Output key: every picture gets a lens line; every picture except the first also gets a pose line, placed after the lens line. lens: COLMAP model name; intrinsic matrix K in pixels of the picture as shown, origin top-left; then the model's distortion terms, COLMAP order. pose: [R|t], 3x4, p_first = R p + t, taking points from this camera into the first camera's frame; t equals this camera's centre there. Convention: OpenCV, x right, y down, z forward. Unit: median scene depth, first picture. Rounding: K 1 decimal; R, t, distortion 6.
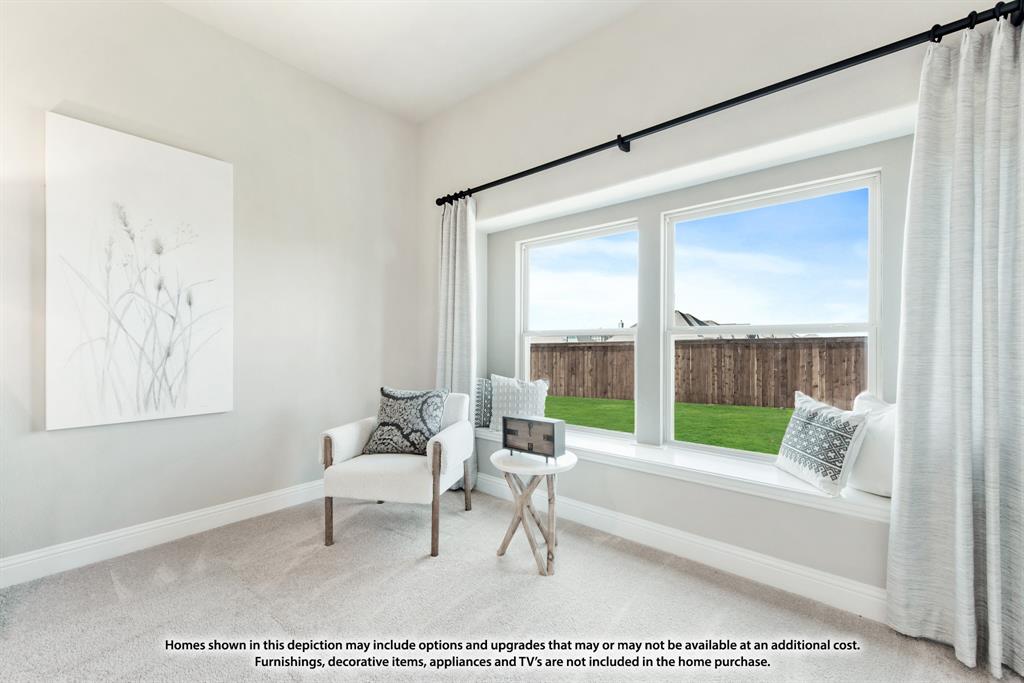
lens RADIAL K [[409.9, 0, 512.0], [0, 409.9, 341.5], [0, 0, 1]] dist [0.000334, 0.000047]
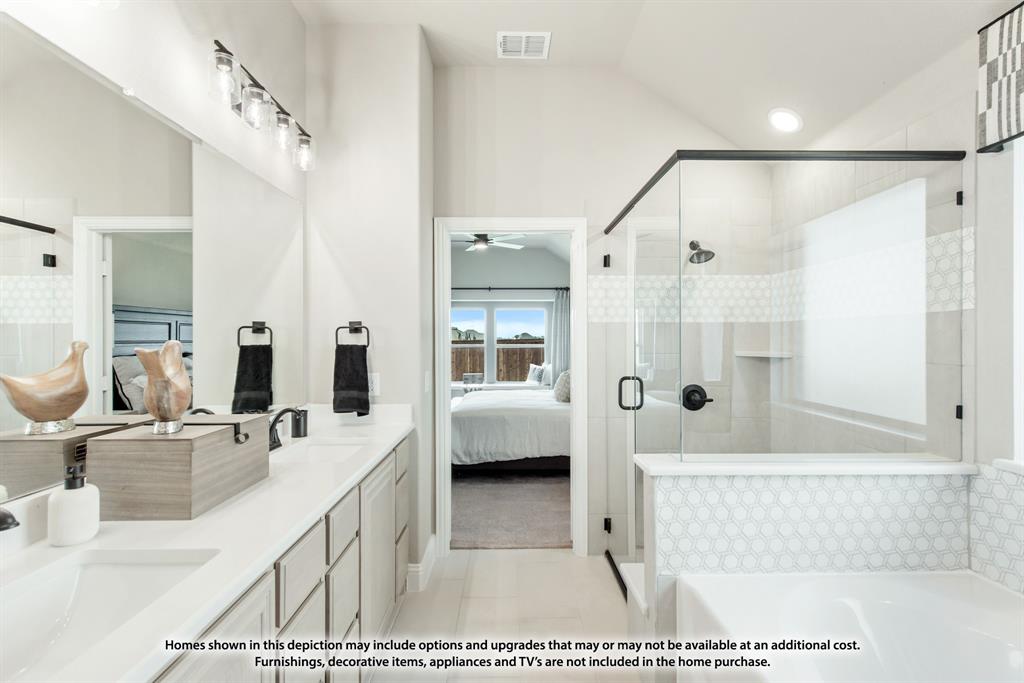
lens RADIAL K [[482.3, 0, 512.0], [0, 482.3, 341.5], [0, 0, 1]] dist [0.000026, 0.000001]
pose [[0.742291, -0.003144, 0.670070, -2.544644], [0.003117, 0.999994, 0.001238, -0.087148], [-0.670070, 0.001170, 0.742297, -2.303335]]
